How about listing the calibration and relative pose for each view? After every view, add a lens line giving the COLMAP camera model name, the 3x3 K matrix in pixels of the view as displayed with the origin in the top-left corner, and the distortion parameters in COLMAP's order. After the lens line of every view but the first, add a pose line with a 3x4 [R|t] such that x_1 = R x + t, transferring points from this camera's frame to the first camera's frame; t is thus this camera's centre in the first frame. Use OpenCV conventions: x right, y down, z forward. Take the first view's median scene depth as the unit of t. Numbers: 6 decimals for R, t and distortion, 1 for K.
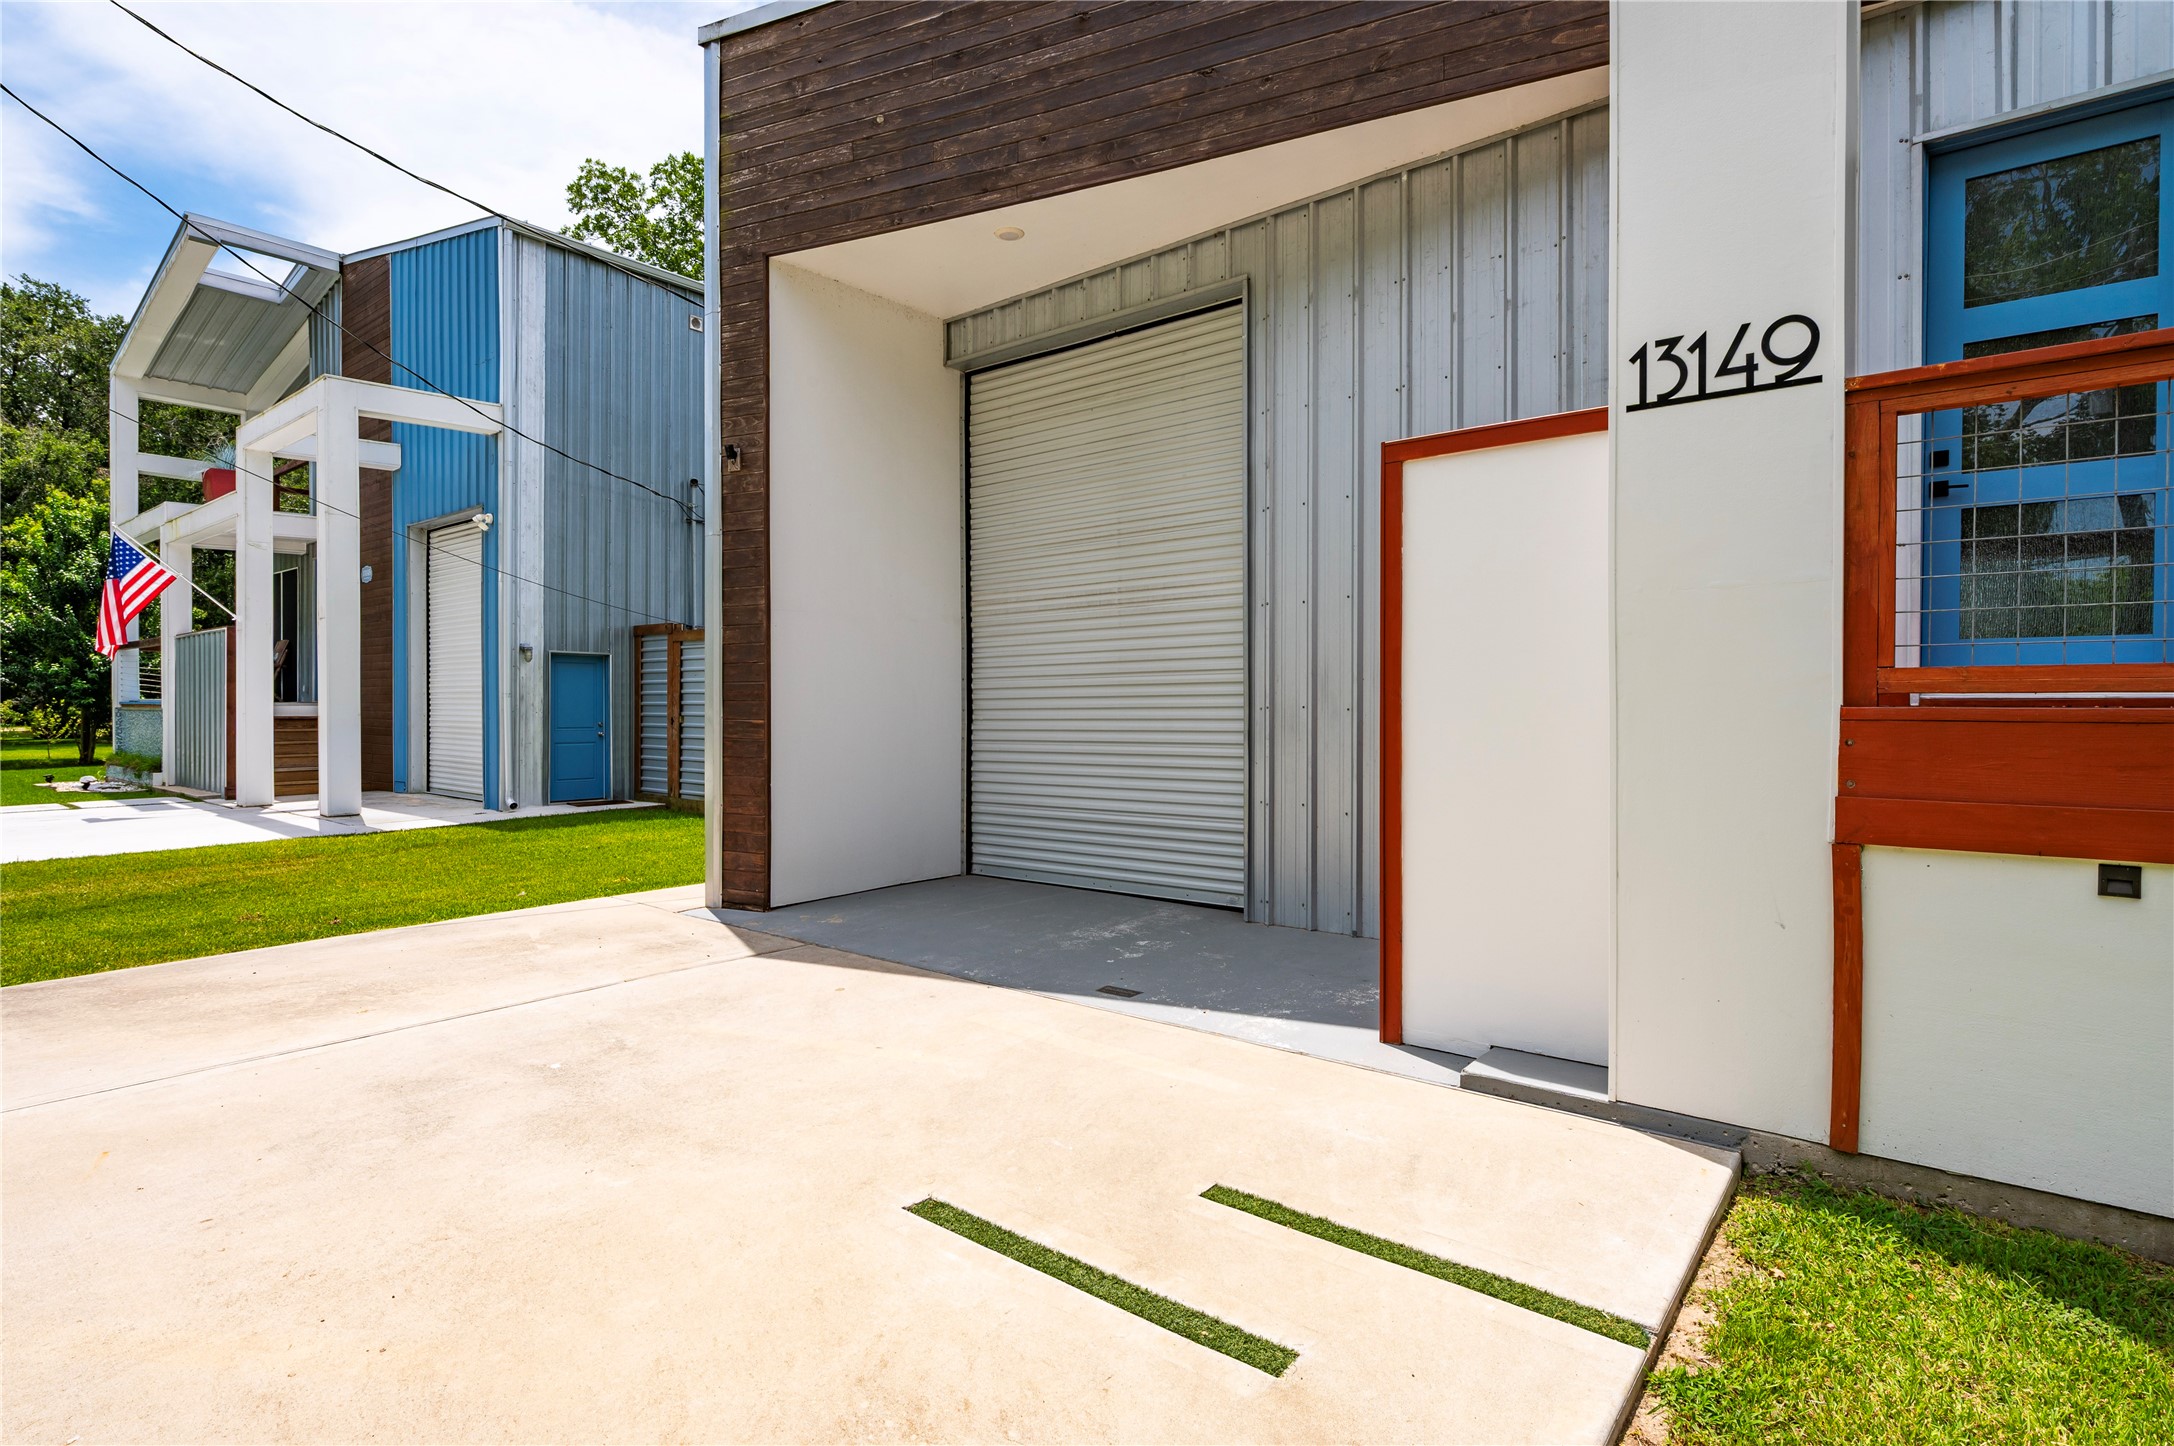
lens RADIAL K [[1101.9, 0, 1070.4], [0, 1101.9, 718.3], [0, 0, 1]] dist [-0.003459, -0.000751]
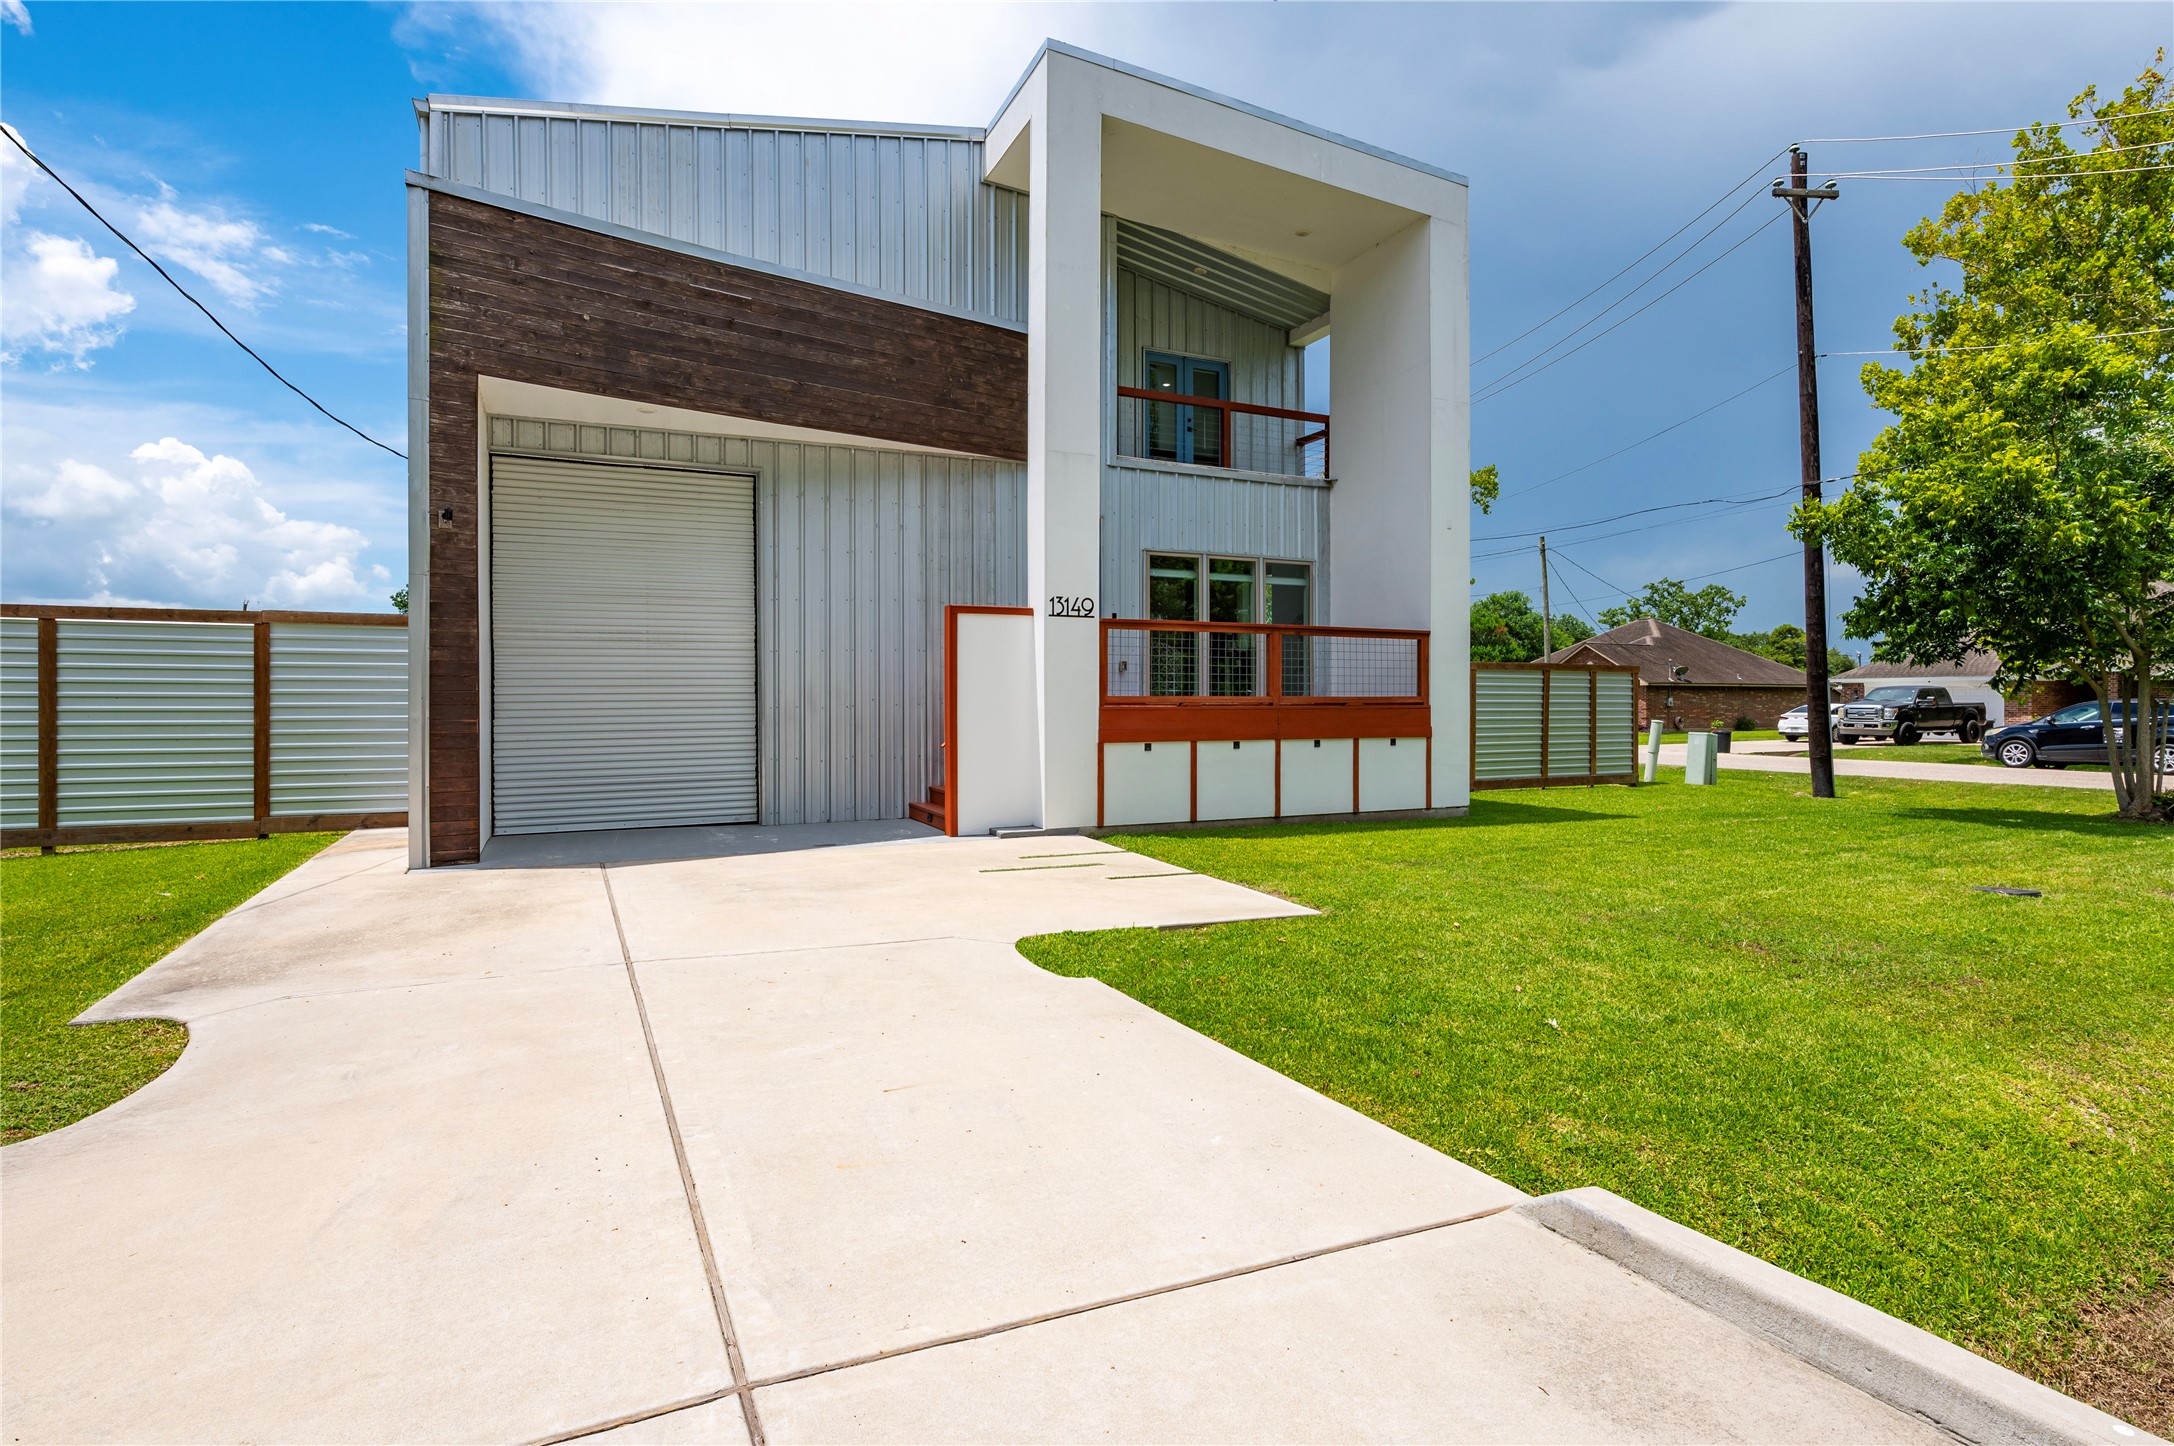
lens RADIAL K [[1101.9, 0, 1152.4], [0, 1101.9, 703.5], [0, 0, 1]] dist [-0.003459, -0.000751]
pose [[0.388274, -0.001233, 0.921543, -1.179406], [0.013505, 0.999899, -0.004352, -0.000894], [-0.921445, 0.014135, 0.388252, -0.268890]]
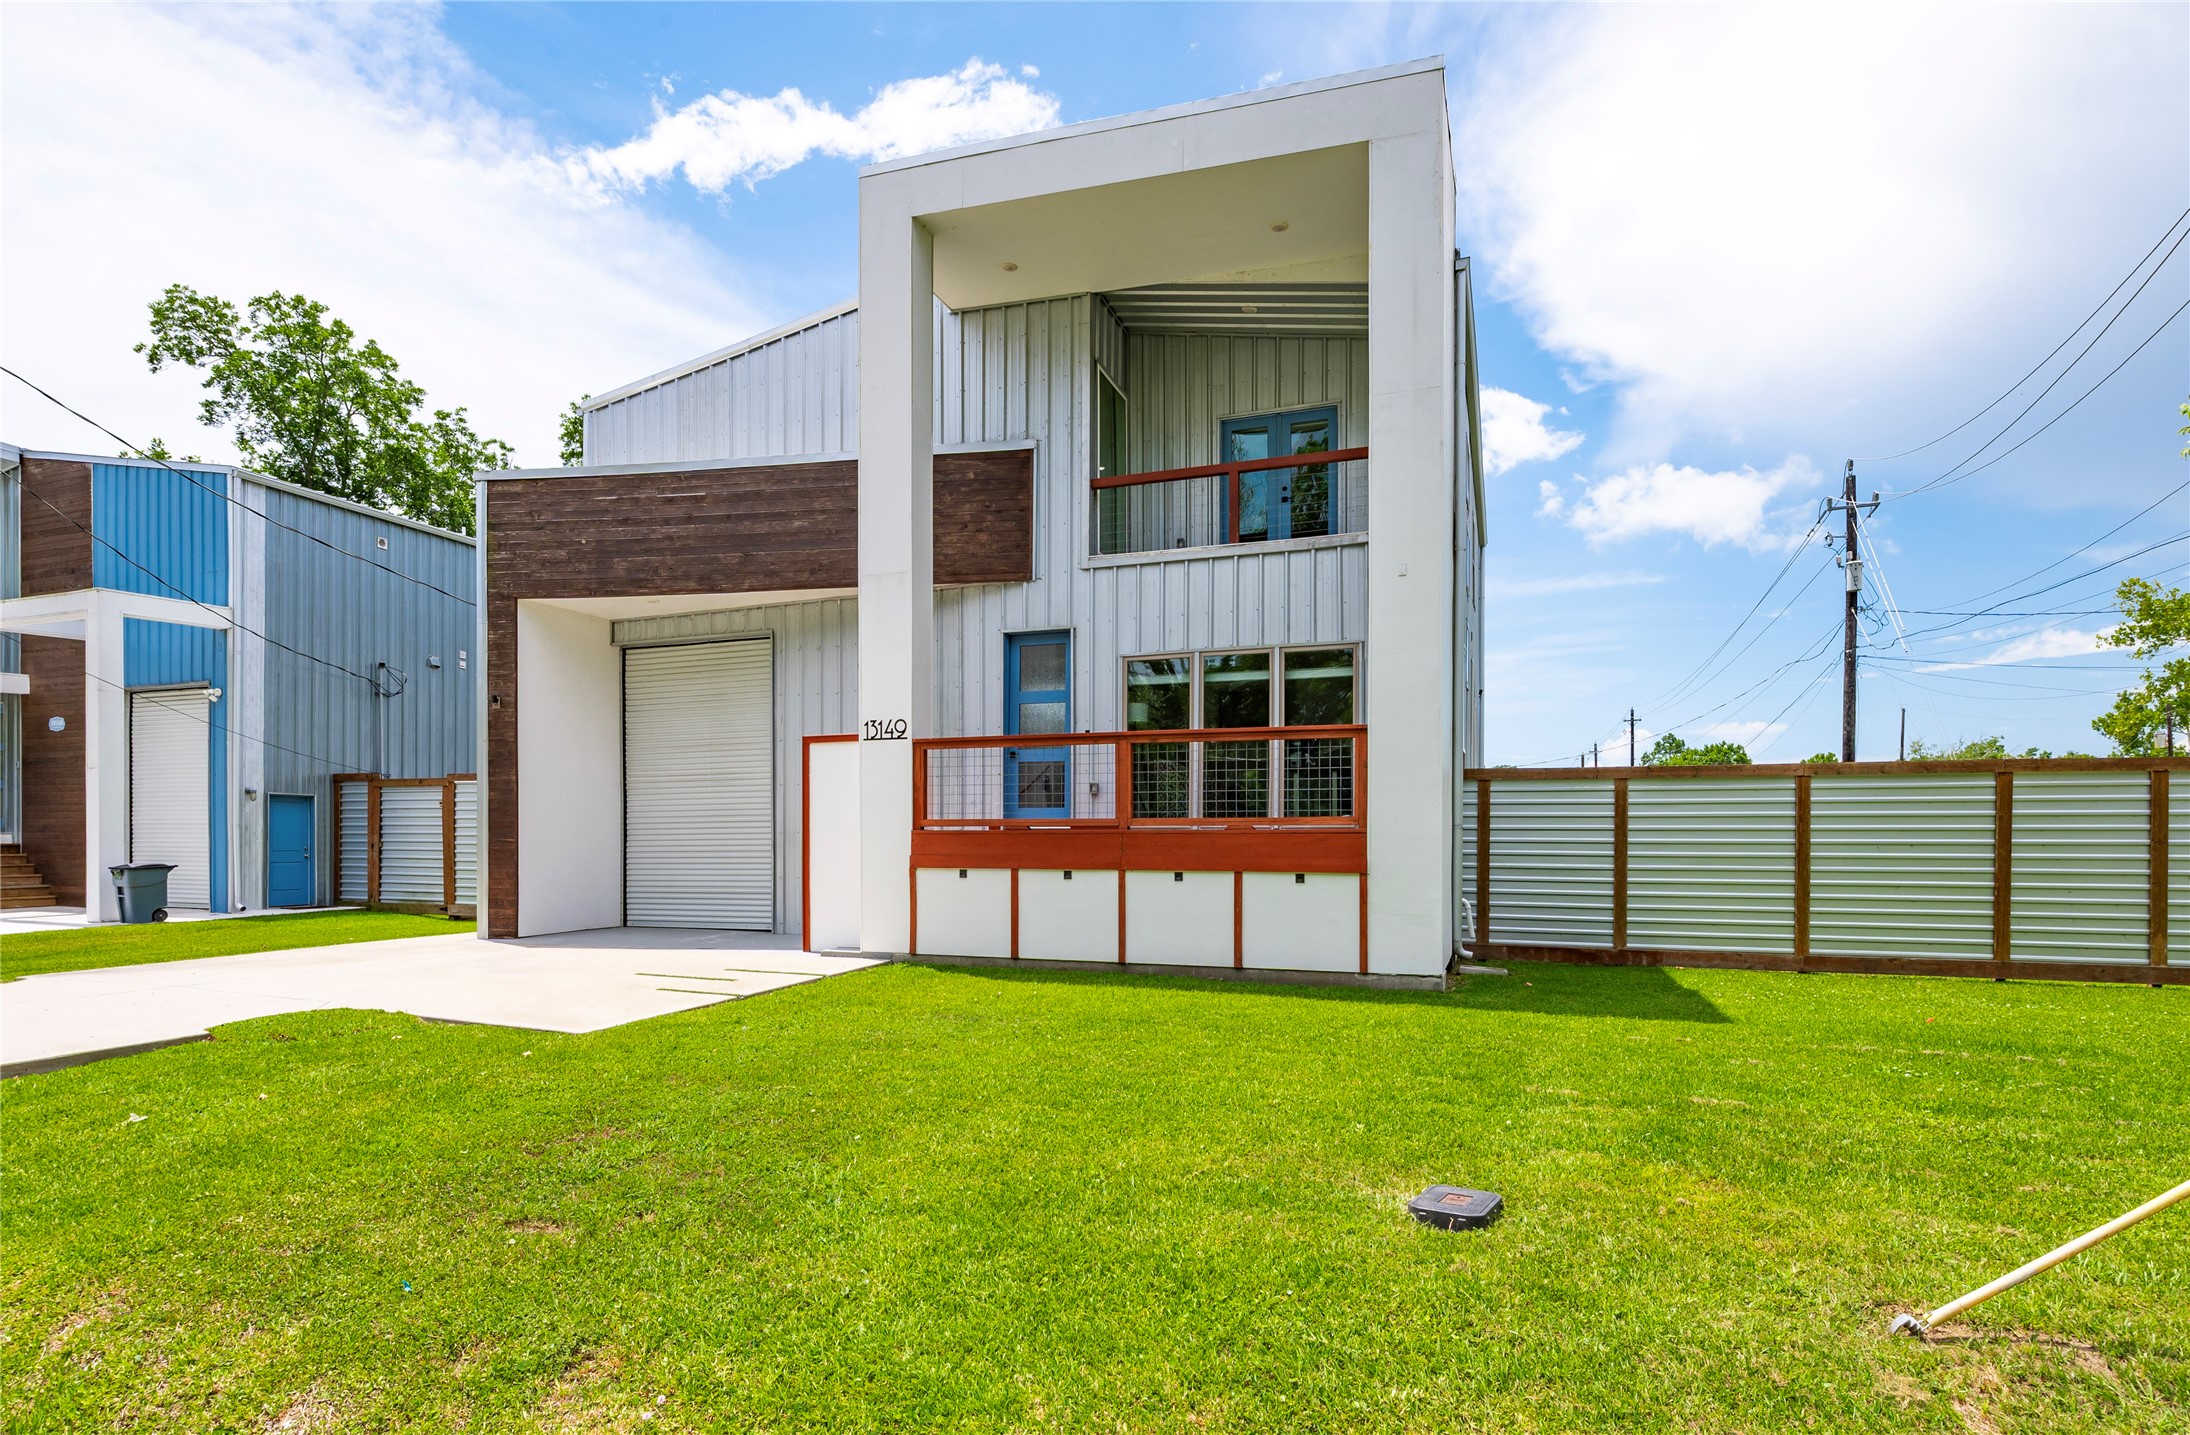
lens RADIAL K [[1147.0, 0, 1100.1], [0, 1147.0, 840.8], [0, 0, 1]] dist [0.003261, -0.003089]
pose [[0.941564, -0.000798, 0.336832, 0.009098], [0.004538, 0.999936, -0.010318, 0.029130], [-0.336803, 0.011244, 0.941508, -1.217918]]
